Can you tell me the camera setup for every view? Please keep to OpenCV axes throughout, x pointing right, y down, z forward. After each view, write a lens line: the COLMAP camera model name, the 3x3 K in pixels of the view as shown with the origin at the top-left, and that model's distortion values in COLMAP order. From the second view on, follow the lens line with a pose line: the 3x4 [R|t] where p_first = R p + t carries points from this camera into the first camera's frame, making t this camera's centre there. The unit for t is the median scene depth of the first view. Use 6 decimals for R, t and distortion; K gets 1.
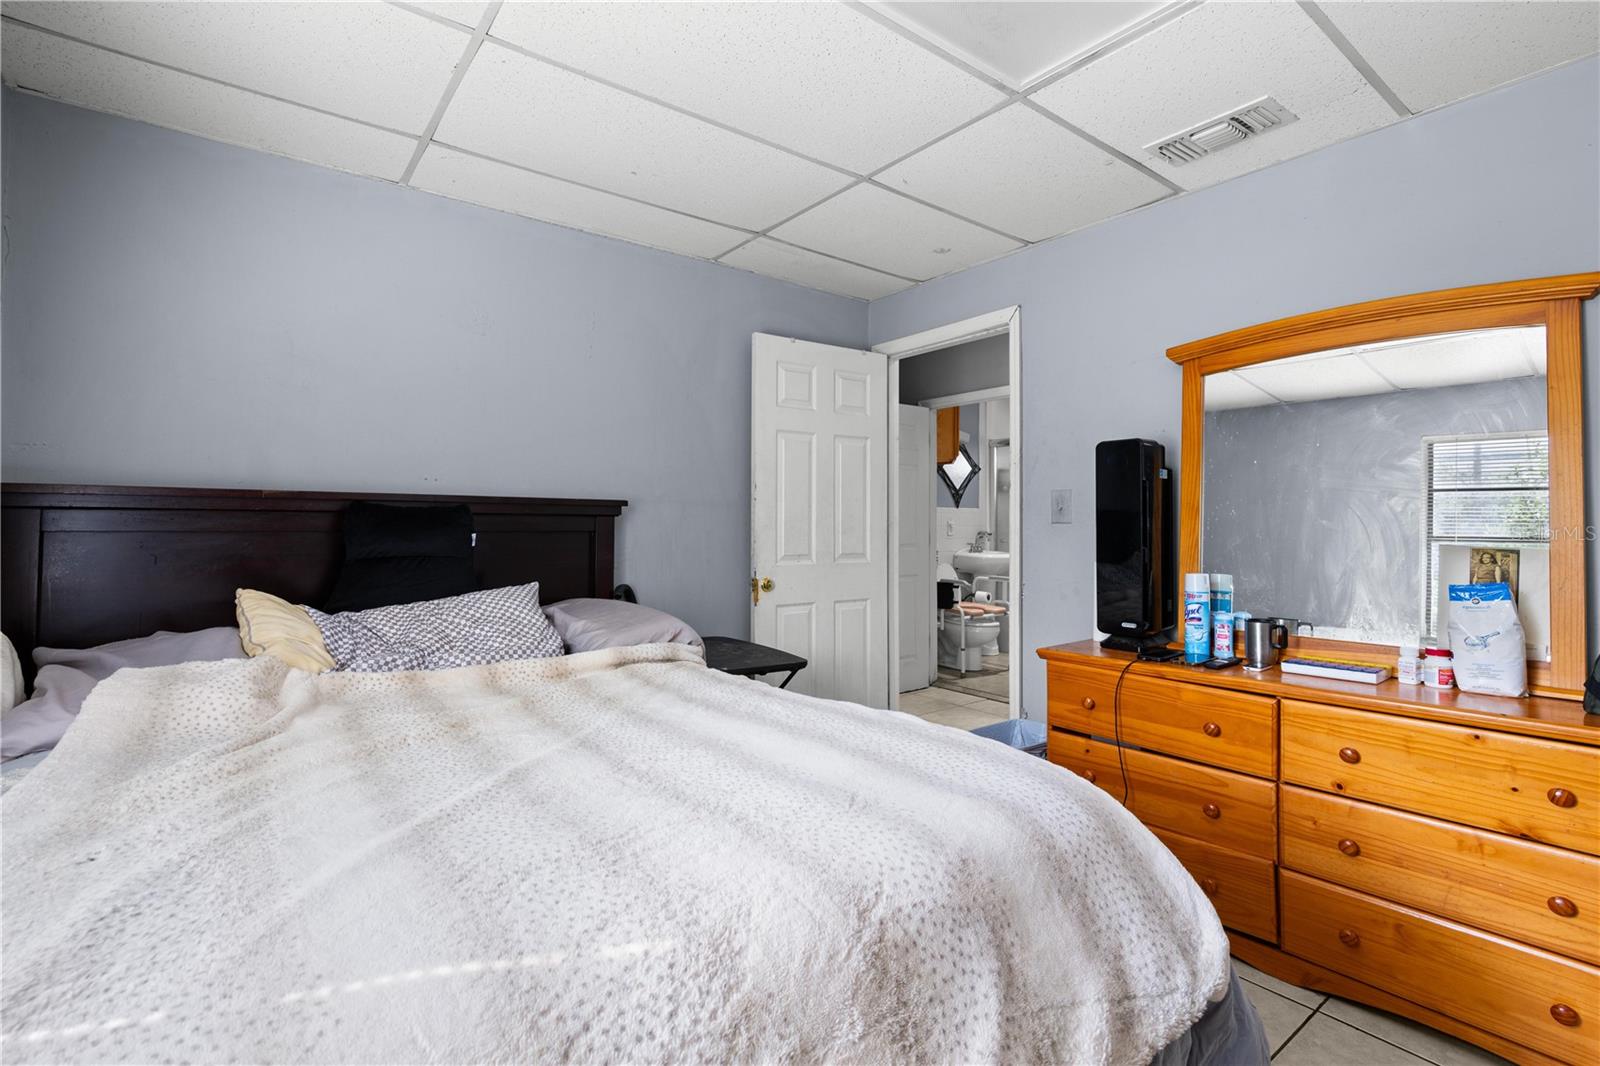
lens RADIAL K [[734.0, 0, 796.2], [0, 734.0, 514.4], [0, 0, 1]] dist [-0.000267, 0.000019]
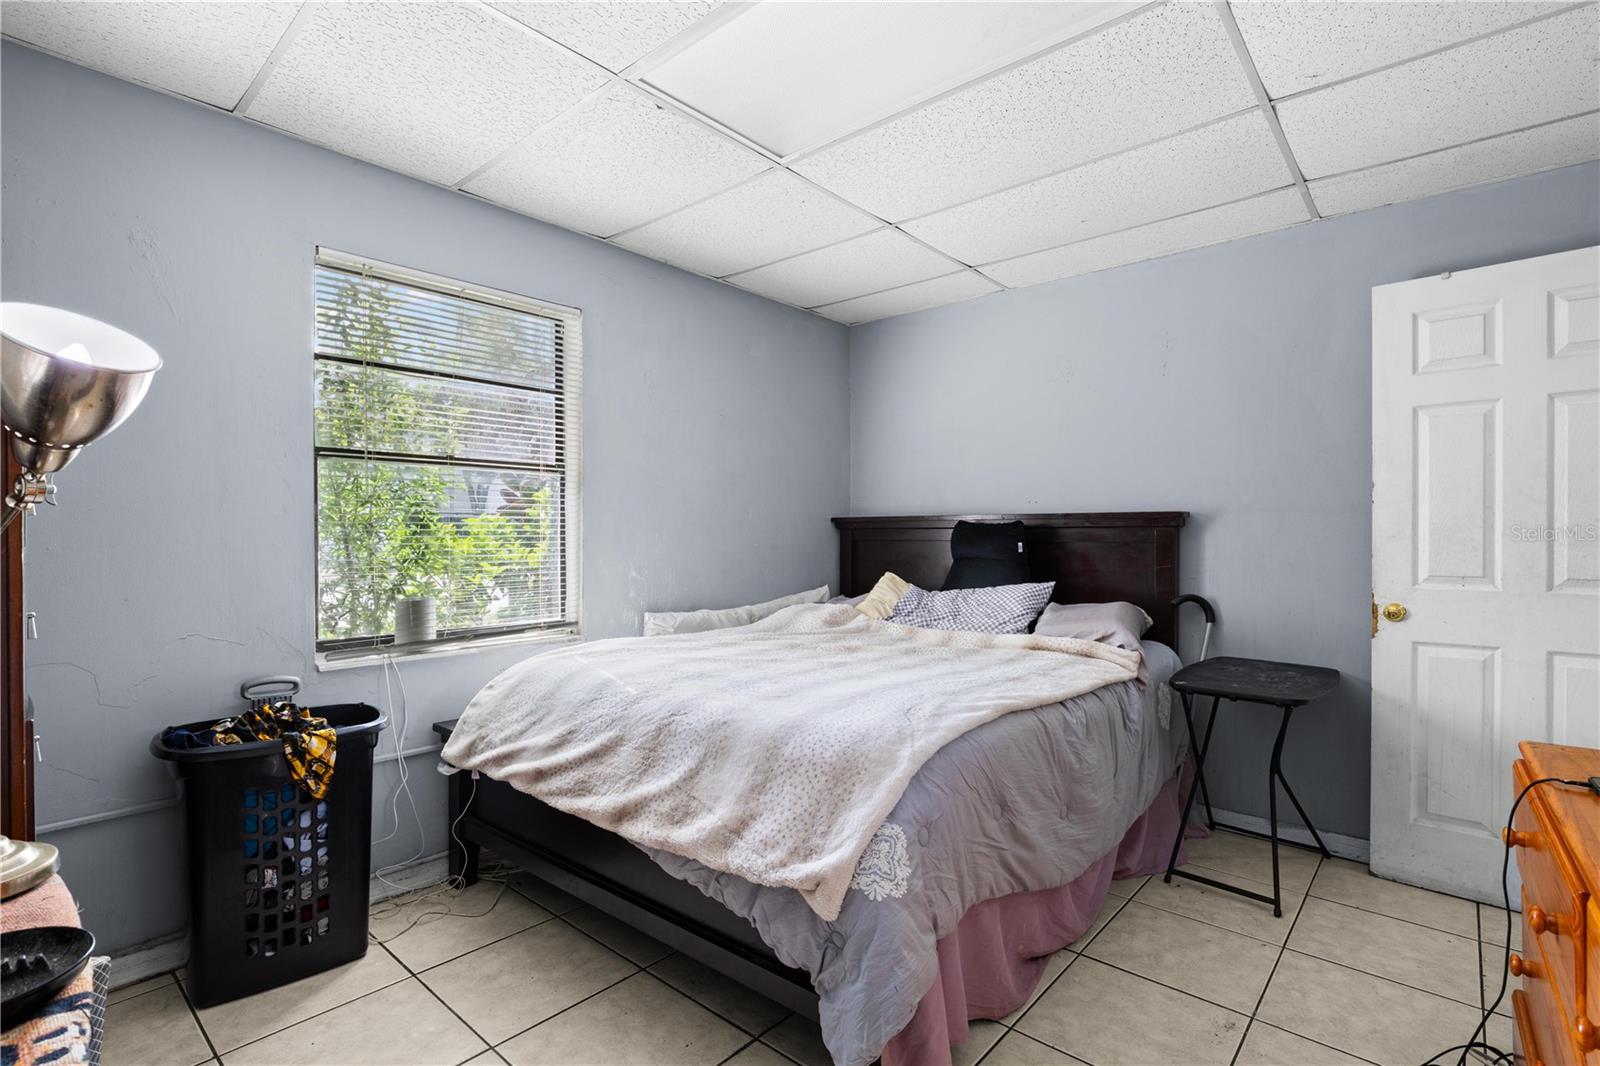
lens RADIAL K [[753.9, 0, 803.6], [0, 753.9, 541.4], [0, 0, 1]] dist [-0.000374, -0.000086]
pose [[0.207075, -0.000594, -0.978325, 0.821175], [0.015765, 0.999872, 0.002729, 0.013609], [0.978198, -0.015989, 0.207058, 0.327801]]
